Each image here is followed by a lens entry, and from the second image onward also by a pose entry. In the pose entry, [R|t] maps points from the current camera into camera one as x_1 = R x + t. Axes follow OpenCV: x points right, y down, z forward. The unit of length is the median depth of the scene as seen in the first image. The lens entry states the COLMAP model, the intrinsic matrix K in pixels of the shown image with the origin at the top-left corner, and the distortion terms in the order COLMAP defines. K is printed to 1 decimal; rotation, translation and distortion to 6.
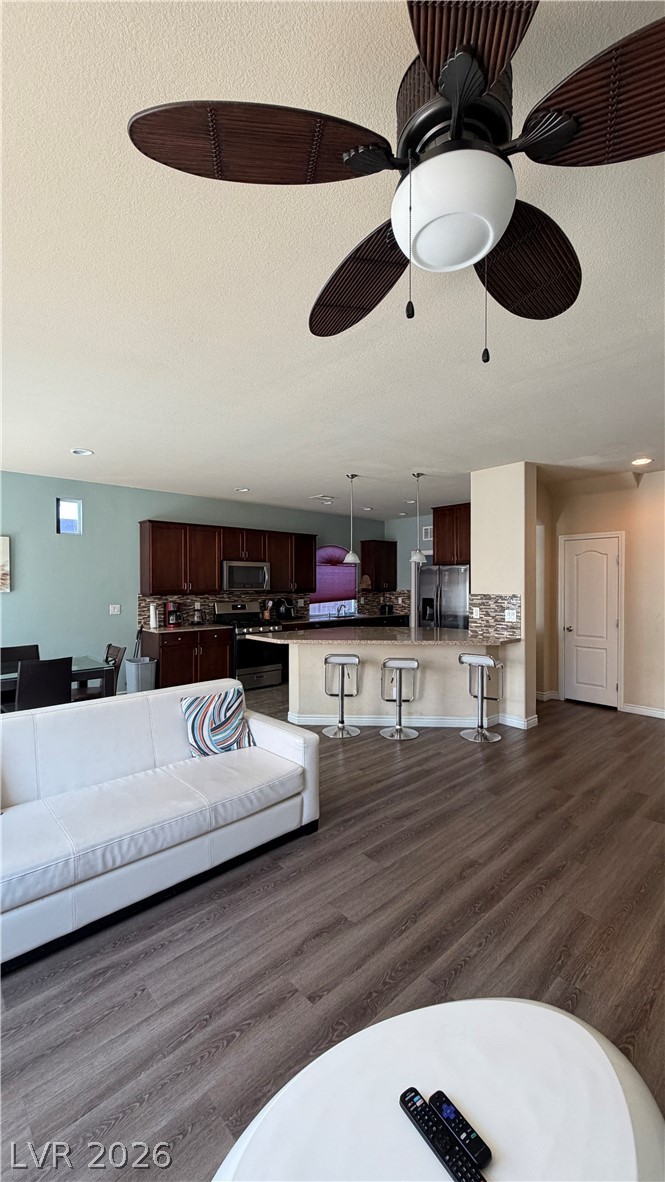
lens RADIAL K [[467.6, 0, 328.7], [0, 467.6, 585.8], [0, 0, 1]] dist [-0.000805, 0.000037]
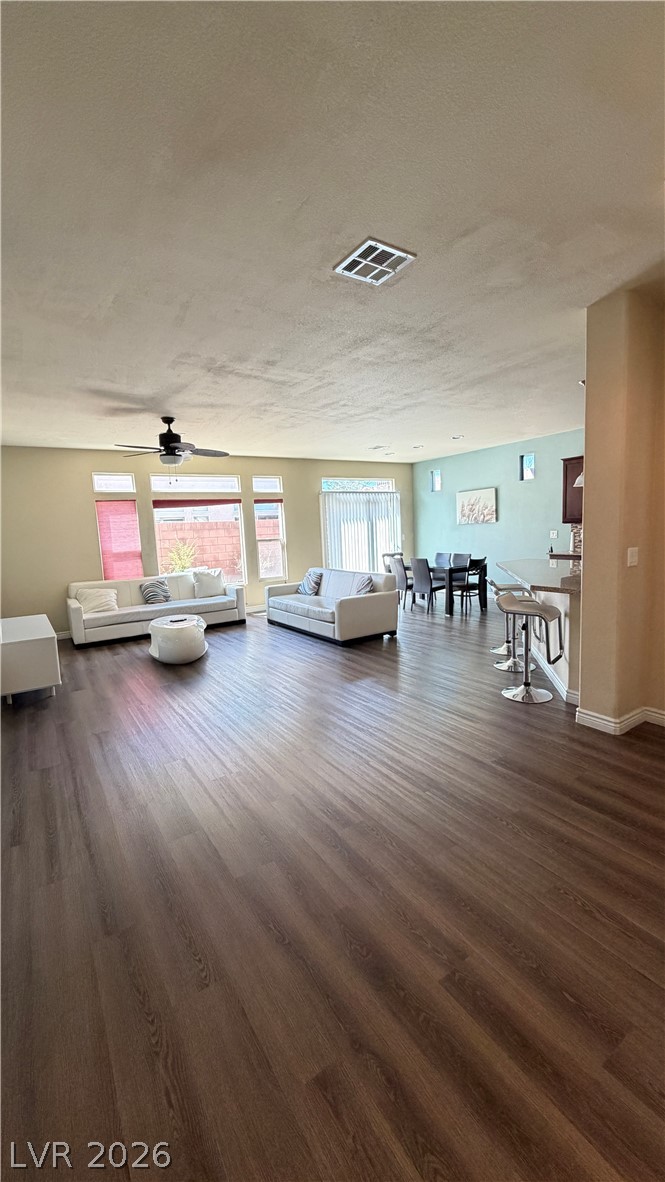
lens RADIAL K [[467.6, 0, 328.7], [0, 467.6, 585.8], [0, 0, 1]] dist [-0.000805, 0.000037]
pose [[-0.160420, 0.131644, -0.978231, 1.041181], [0.040175, 0.991116, 0.126790, 0.003236], [0.986231, -0.018961, -0.164283, 0.689884]]
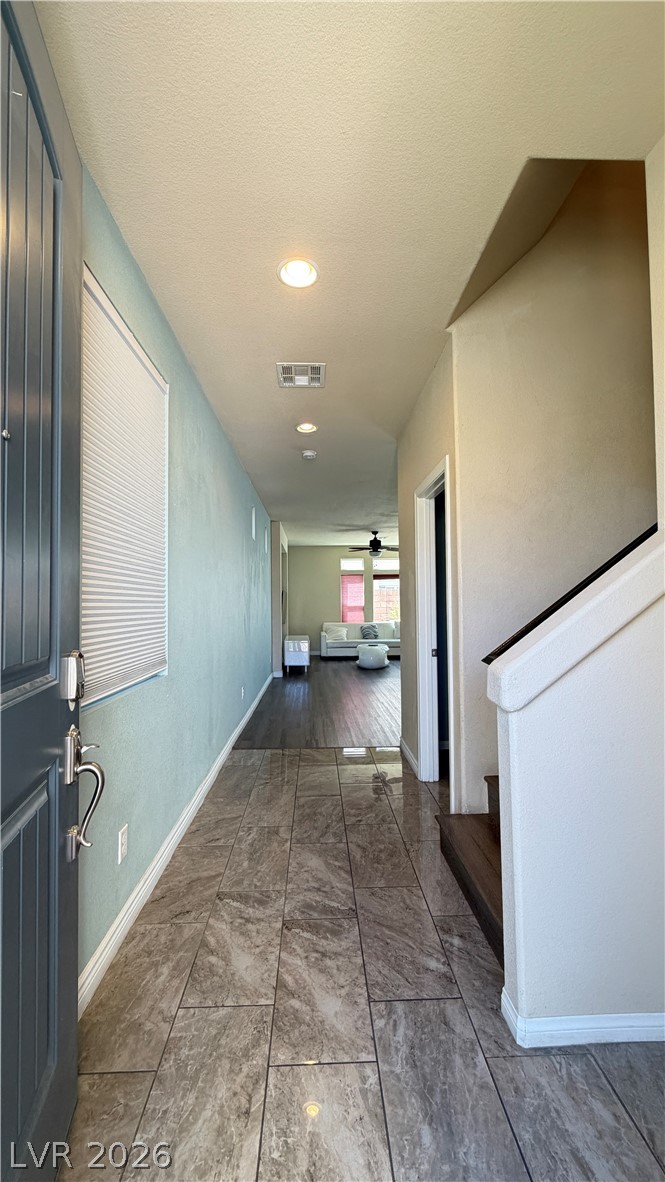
lens RADIAL K [[467.6, 0, 328.7], [0, 467.6, 585.8], [0, 0, 1]] dist [-0.000805, 0.000037]
pose [[-0.646420, -0.017905, -0.762772, 1.536441], [0.004812, 0.999609, -0.027543, 0.018208], [0.762967, -0.021475, -0.646081, 1.194545]]
